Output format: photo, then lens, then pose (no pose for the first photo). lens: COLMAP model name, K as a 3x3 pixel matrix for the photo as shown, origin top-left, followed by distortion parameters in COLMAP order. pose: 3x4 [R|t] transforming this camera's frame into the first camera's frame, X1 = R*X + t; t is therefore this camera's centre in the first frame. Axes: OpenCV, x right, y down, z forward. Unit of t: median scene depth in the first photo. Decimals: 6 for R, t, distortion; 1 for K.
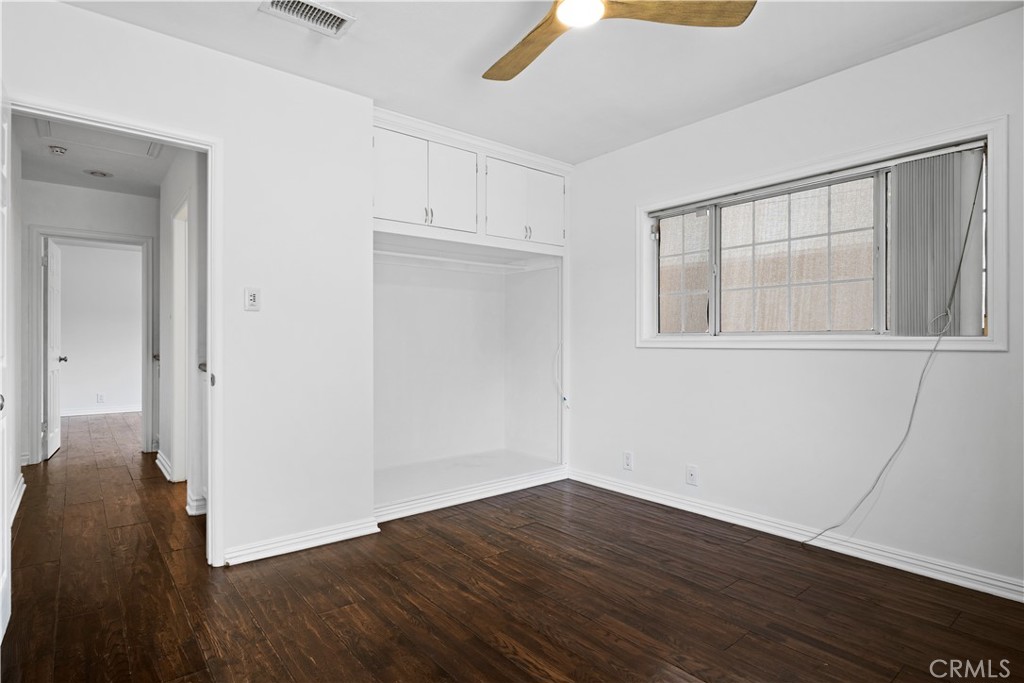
lens RADIAL K [[525.4, 0, 502.3], [0, 525.4, 341.6], [0, 0, 1]] dist [-0.005791, 0.002318]
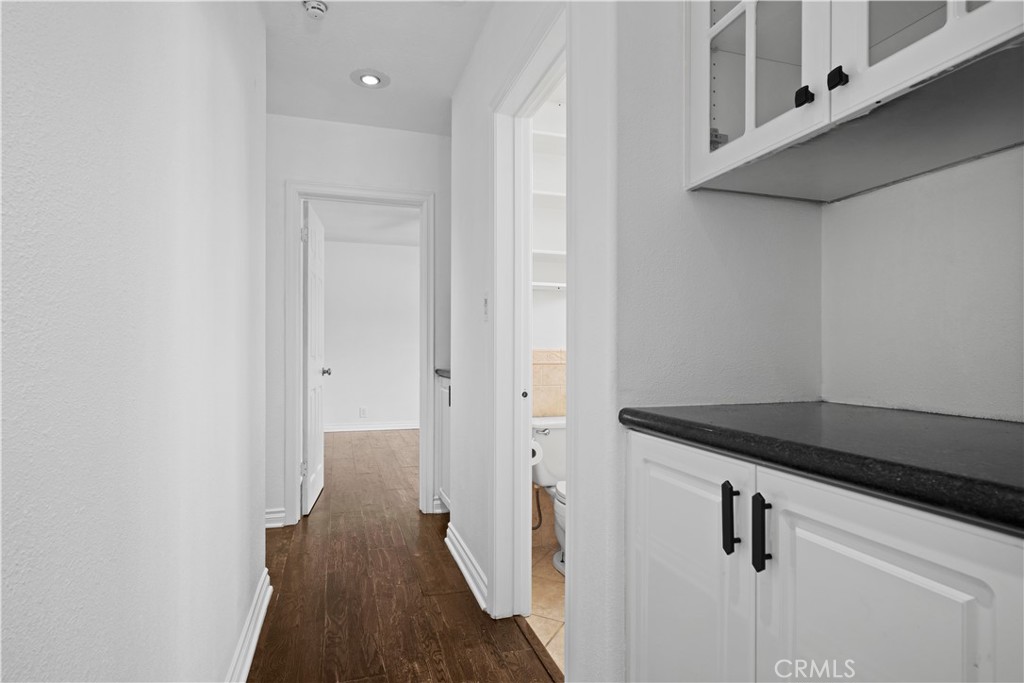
lens RADIAL K [[525.4, 0, 512.8], [0, 525.4, 339.1], [0, 0, 1]] dist [-0.005791, 0.002318]
pose [[0.934388, -0.007343, -0.356182, -0.356493], [0.002552, 0.999900, -0.013918, -0.001927], [0.356248, 0.012096, 0.934313, 0.436055]]
